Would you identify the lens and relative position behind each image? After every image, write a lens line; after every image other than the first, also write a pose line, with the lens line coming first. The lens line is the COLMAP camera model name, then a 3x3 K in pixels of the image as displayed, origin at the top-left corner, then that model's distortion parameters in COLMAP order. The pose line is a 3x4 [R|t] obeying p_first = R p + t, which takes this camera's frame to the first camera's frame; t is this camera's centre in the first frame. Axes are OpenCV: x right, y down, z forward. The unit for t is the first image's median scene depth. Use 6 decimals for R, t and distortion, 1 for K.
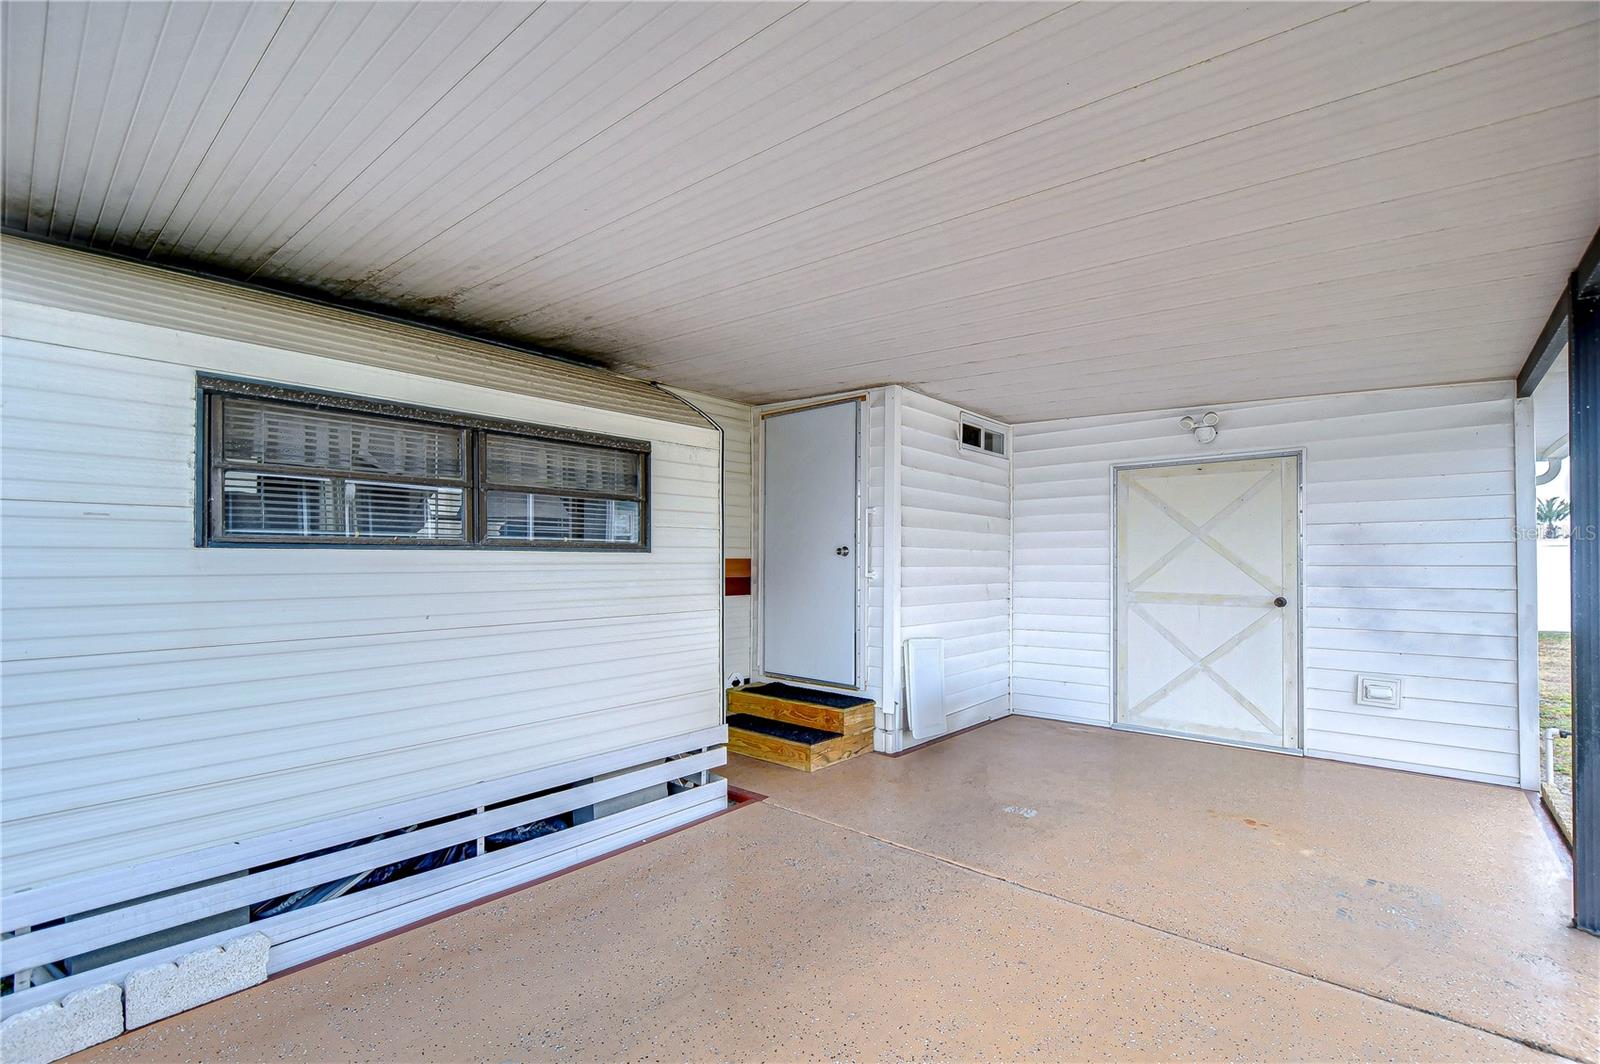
lens RADIAL K [[713.9, 0, 797.3], [0, 713.9, 558.5], [0, 0, 1]] dist [0.000616, -0.007423]
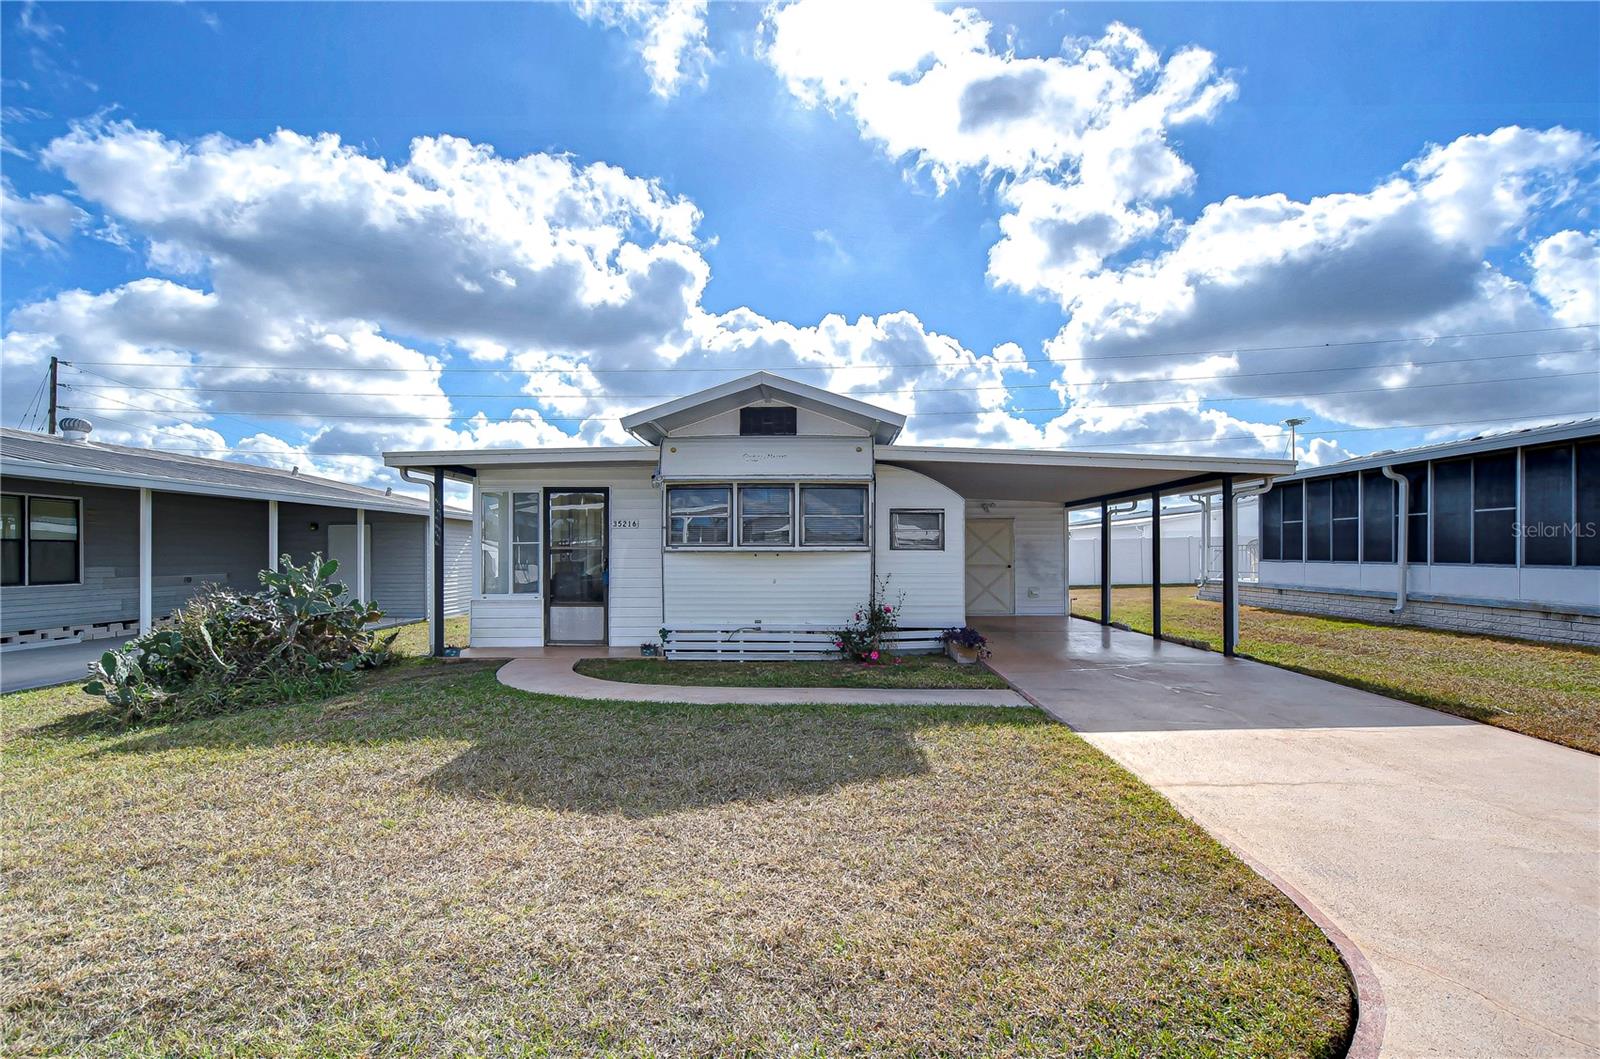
lens RADIAL K [[758.9, 0, 790.9], [0, 758.9, 551.2], [0, 0, 1]] dist [0.003396, 0.000296]
pose [[0.776833, 0.000360, 0.629707, -2.031058], [-0.002127, 0.999996, 0.002053, -0.007309], [-0.629703, -0.002935, 0.776830, -0.903596]]
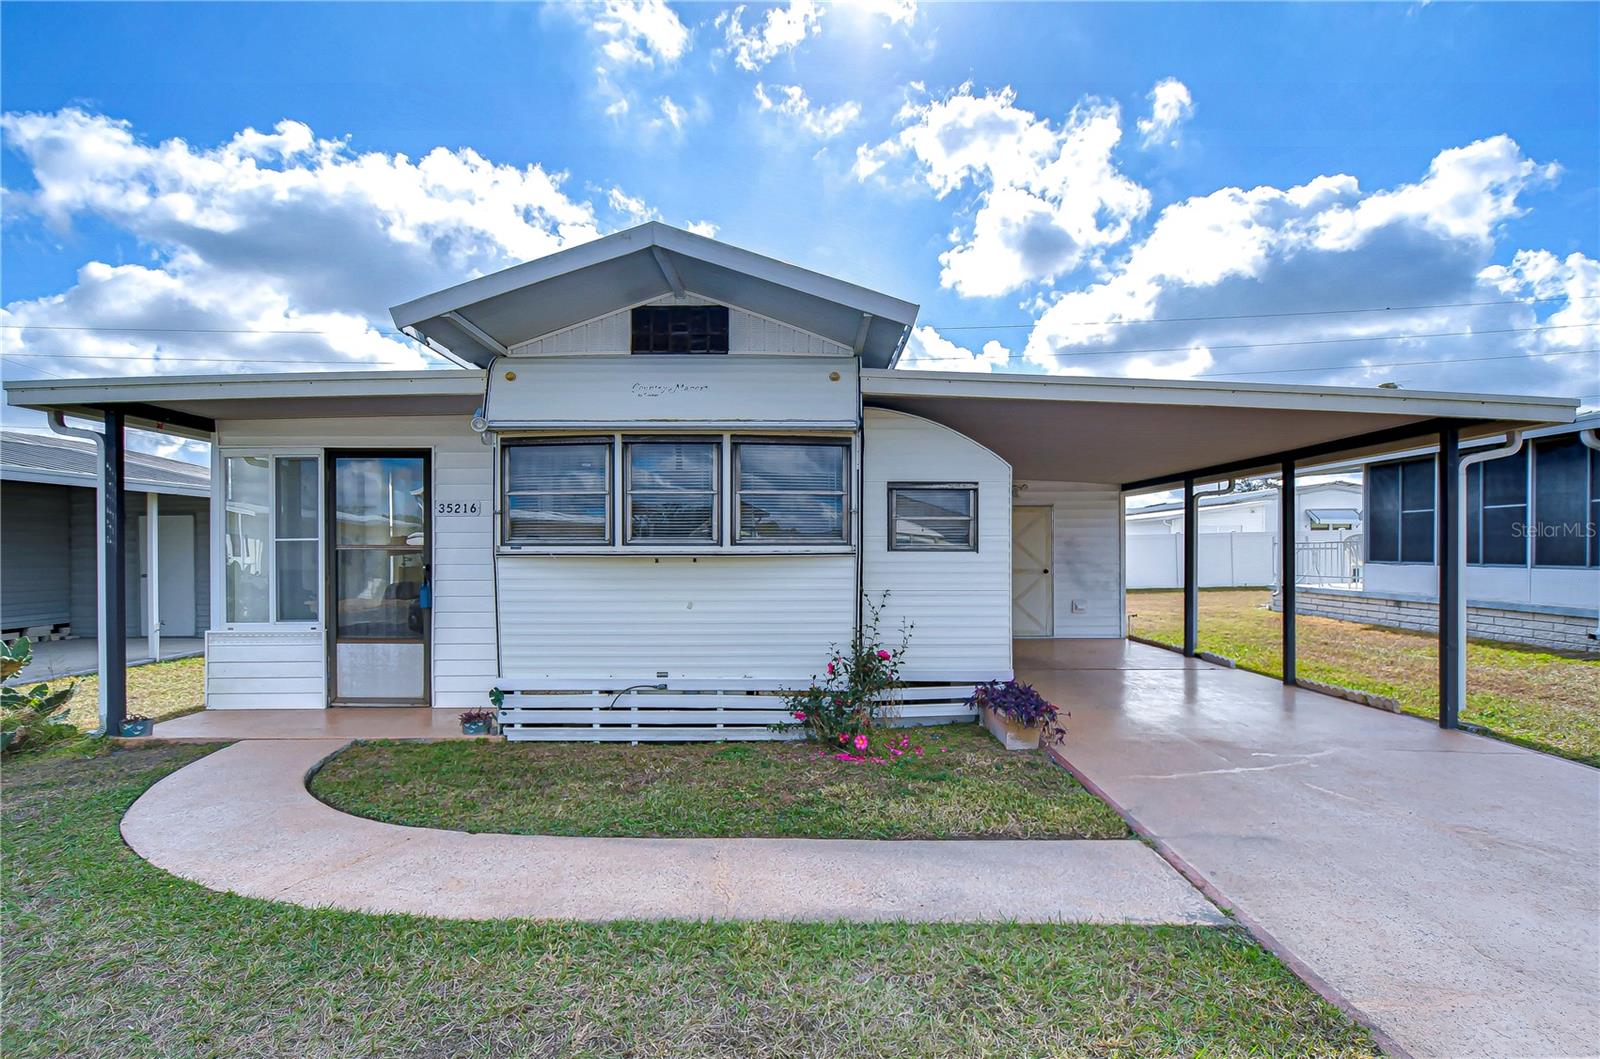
lens RADIAL K [[799.8, 0, 801.0], [0, 799.8, 557.1], [0, 0, 1]] dist [-0.004141, -0.001420]
pose [[0.757593, -0.007407, 0.652685, -1.502022], [-0.001575, 0.999912, 0.013176, -0.014101], [-0.652726, -0.011010, 0.757514, -0.386507]]
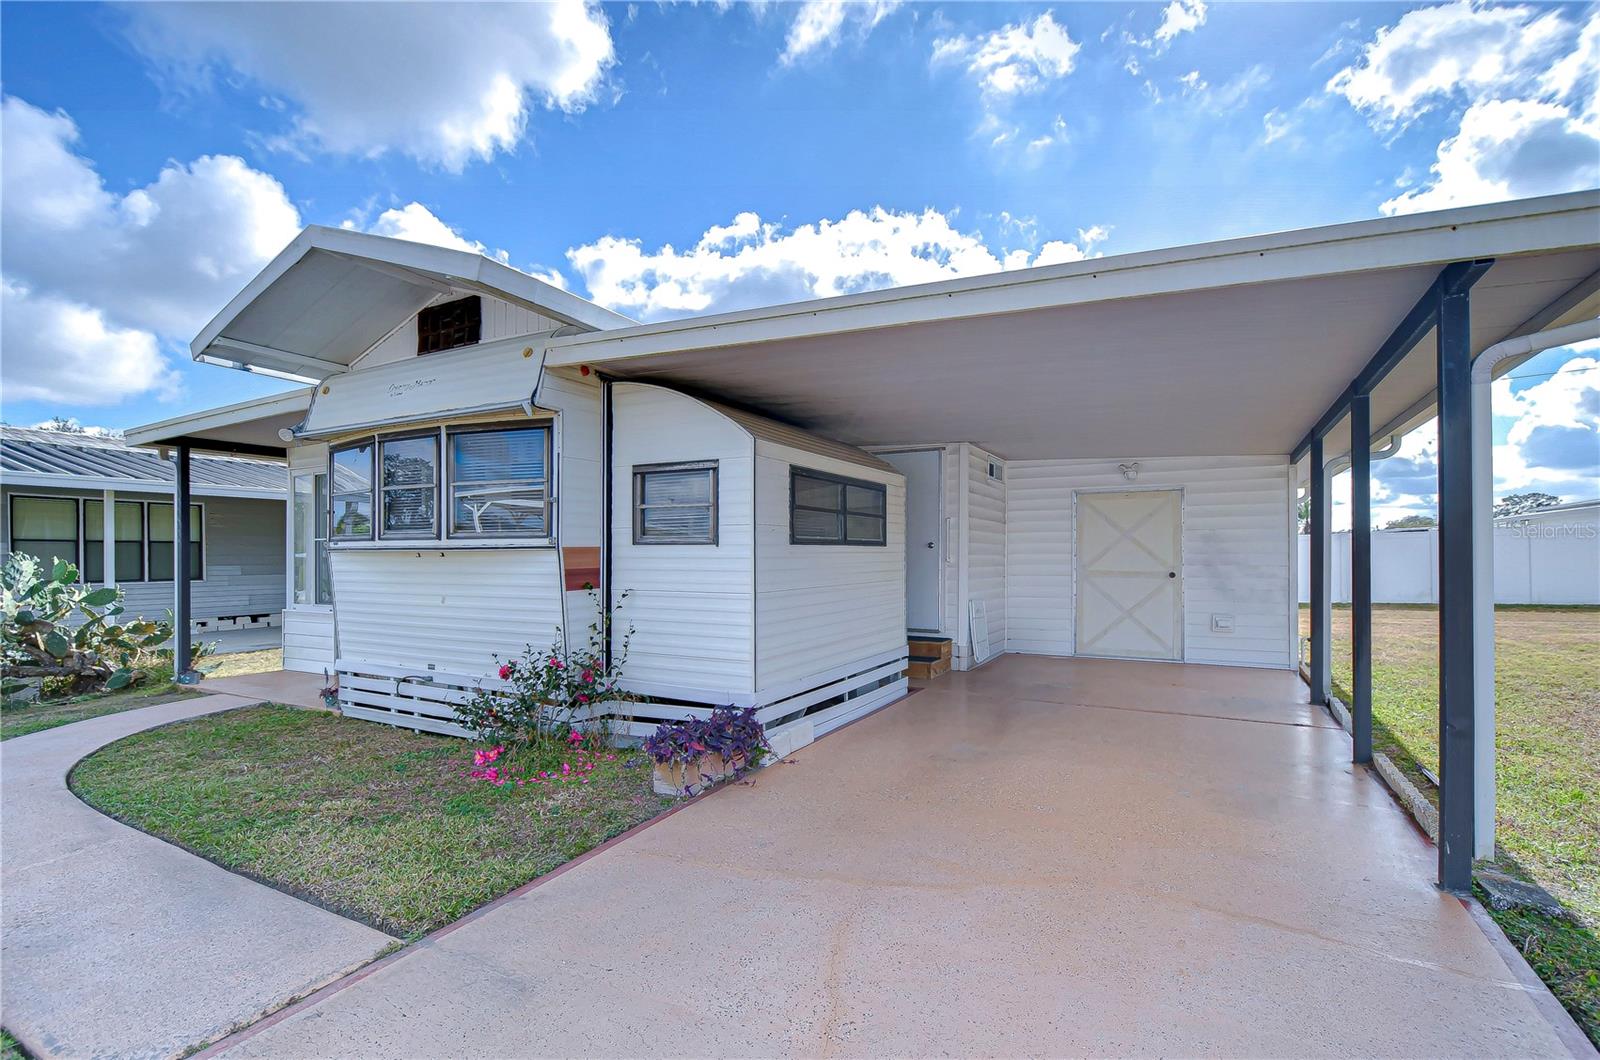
lens RADIAL K [[751.2, 0, 794.9], [0, 751.2, 557.0], [0, 0, 1]] dist [-0.015787, -0.000018]
pose [[0.977113, -0.003289, 0.212694, -0.599759], [0.001455, 0.999960, 0.008780, 0.000860], [-0.212714, -0.008269, 0.977079, -0.572520]]
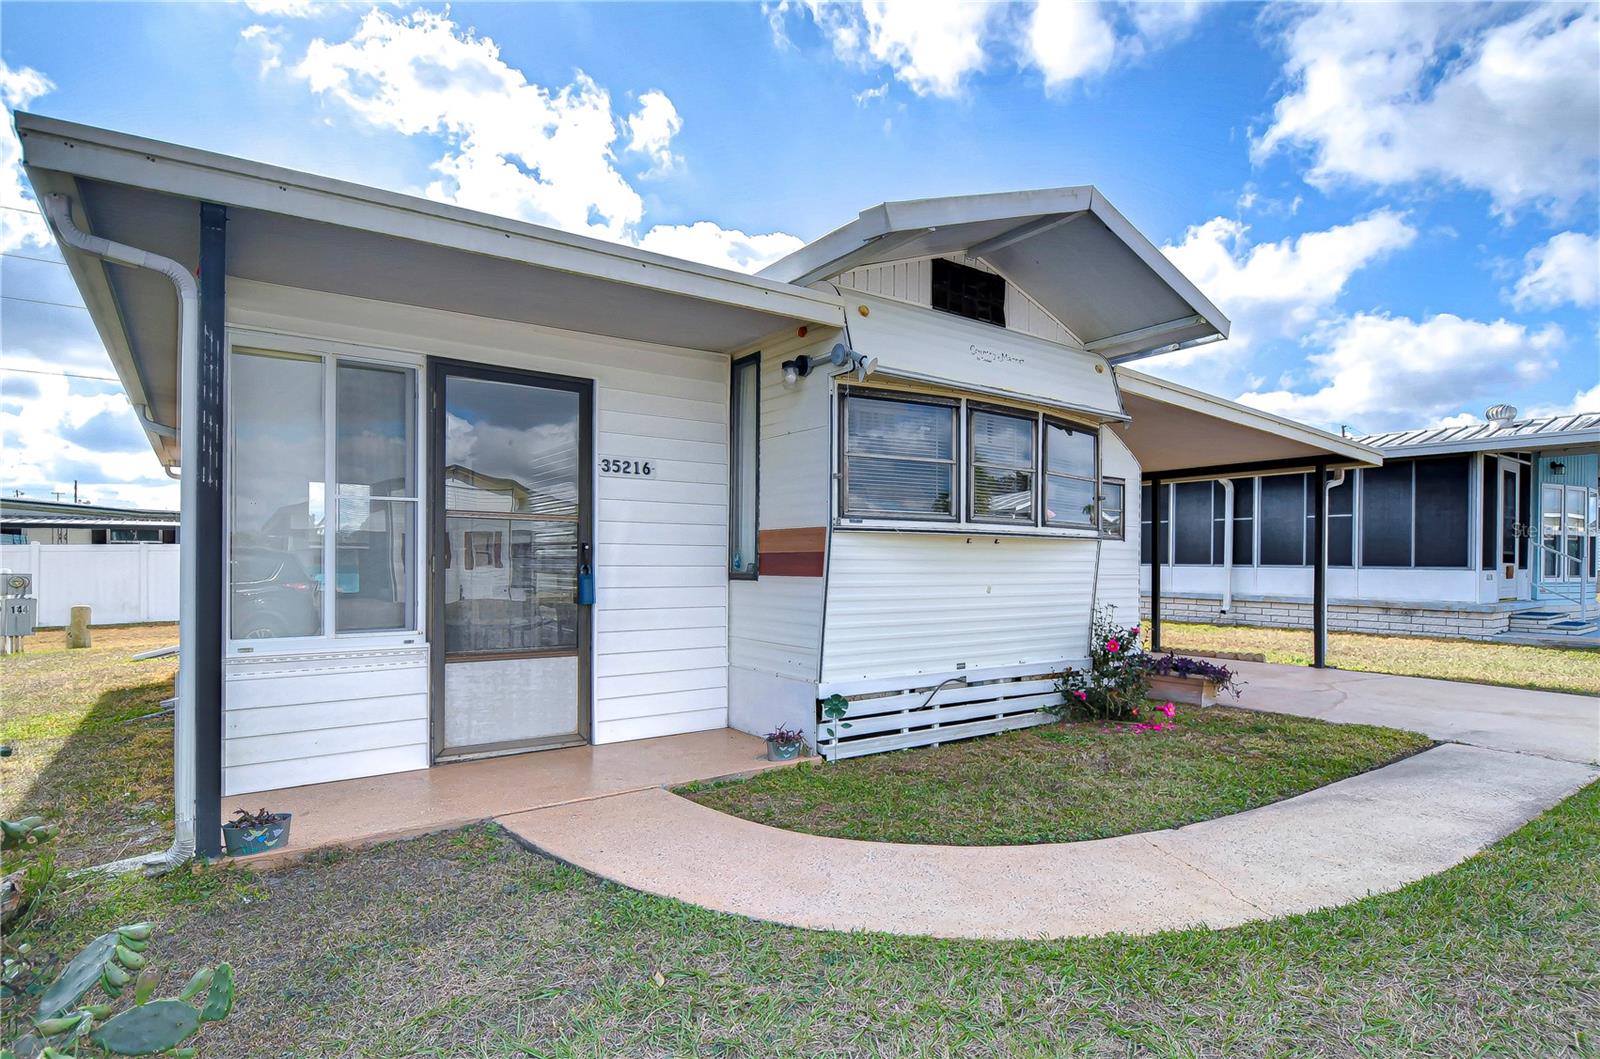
lens RADIAL K [[851.3, 0, 800.9], [0, 851.3, 562.0], [0, 0, 1]] dist [-0.001259, -0.000188]
pose [[0.212645, 0.001156, 0.977129, -2.050438], [-0.012477, 0.999921, 0.001533, 0.035584], [-0.977050, -0.012518, 0.212642, 0.600075]]
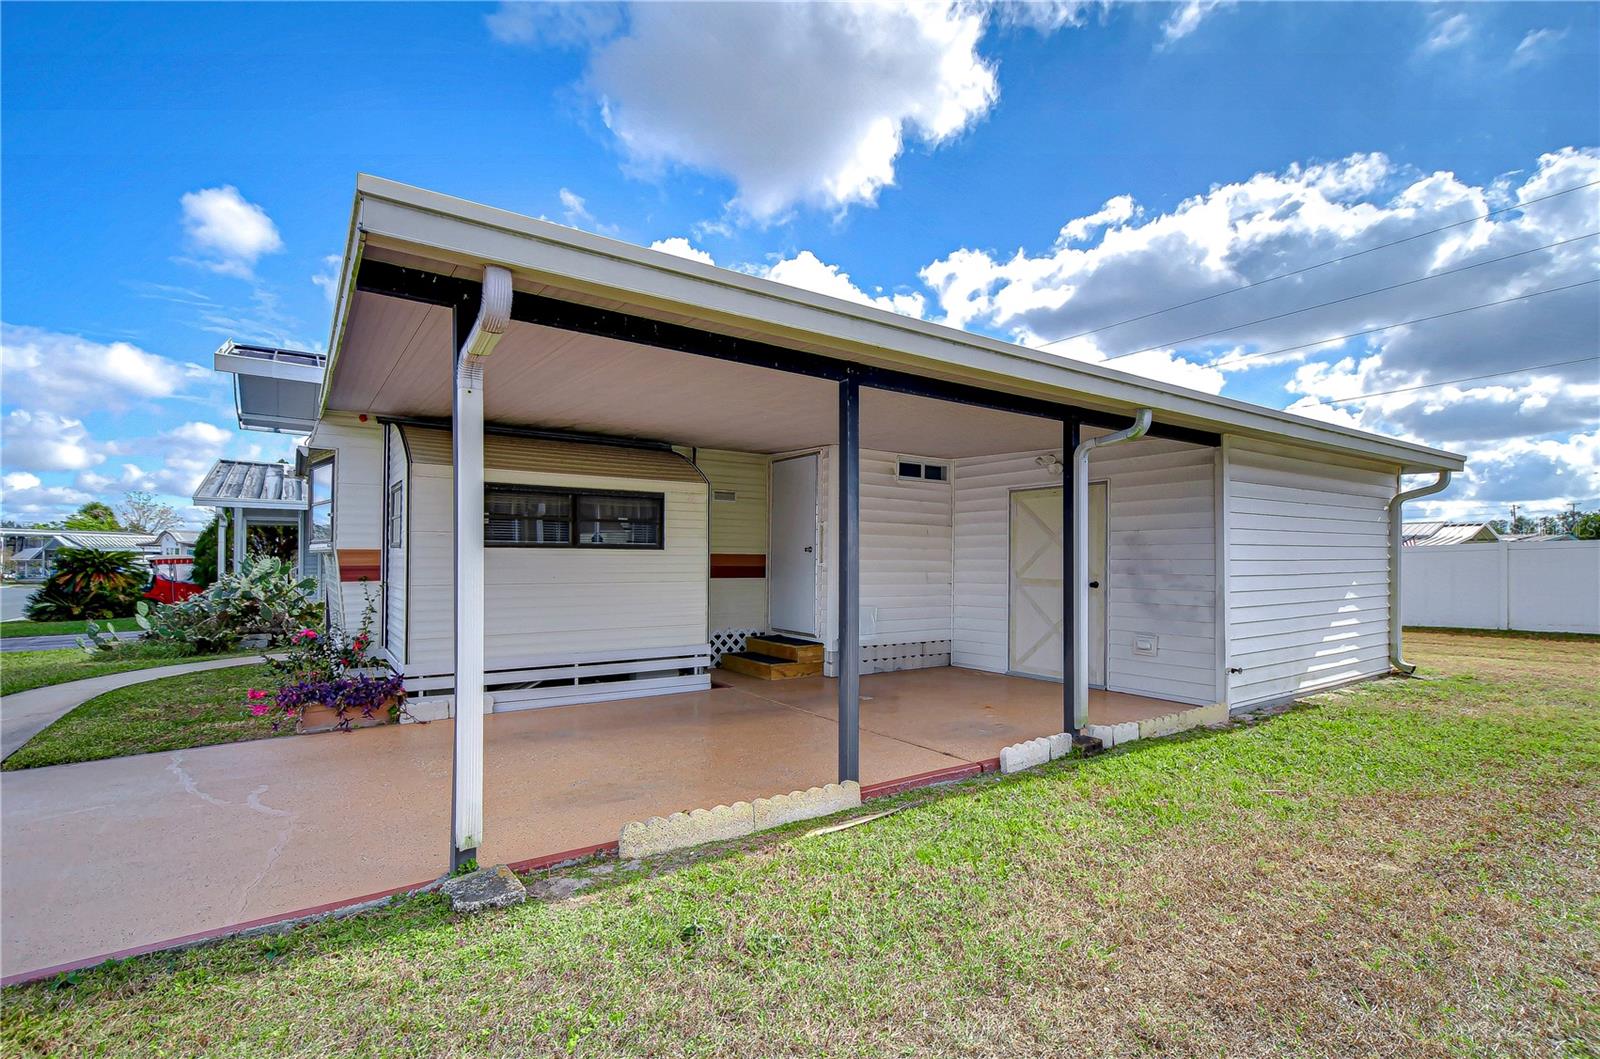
lens RADIAL K [[735.5, 0, 774.1], [0, 735.5, 556.7], [0, 0, 1]] dist [0.006854, -0.007293]
pose [[0.961640, 0.002514, -0.274304, 0.456222], [-0.003330, 0.999991, -0.002511, 0.010546], [0.274295, 0.003328, 0.961640, -0.609478]]
